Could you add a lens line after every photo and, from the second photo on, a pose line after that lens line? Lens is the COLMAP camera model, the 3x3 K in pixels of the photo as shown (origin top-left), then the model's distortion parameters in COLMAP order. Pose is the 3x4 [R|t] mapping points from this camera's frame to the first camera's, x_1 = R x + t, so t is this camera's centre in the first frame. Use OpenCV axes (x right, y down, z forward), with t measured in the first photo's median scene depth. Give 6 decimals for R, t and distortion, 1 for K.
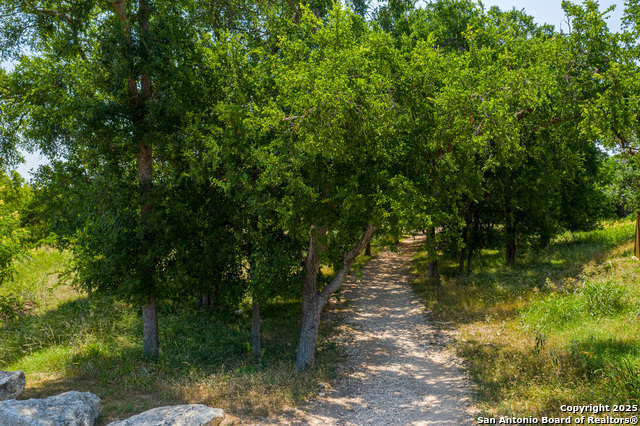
lens RADIAL K [[524.6, 0, 320.3], [0, 524.6, 214.4], [0, 0, 1]] dist [-0.004242, 0.000300]
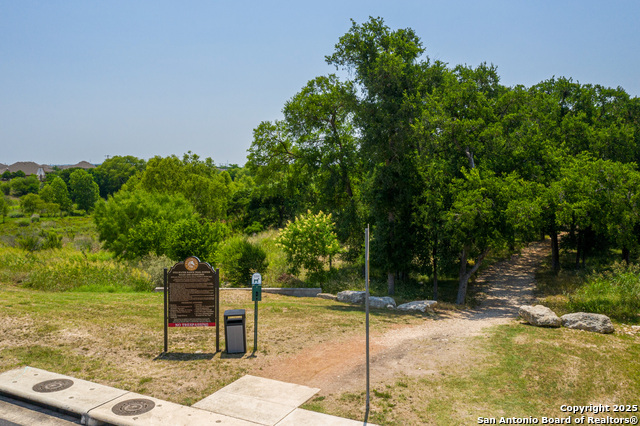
lens RADIAL K [[524.6, 0, 321.0], [0, 524.6, 211.4], [0, 0, 1]] dist [-0.004242, 0.000300]
pose [[0.958990, 0.017587, -0.282892, 0.020331], [-0.011742, 0.999681, 0.022344, -0.104373], [0.283195, -0.018106, 0.958891, -0.905332]]
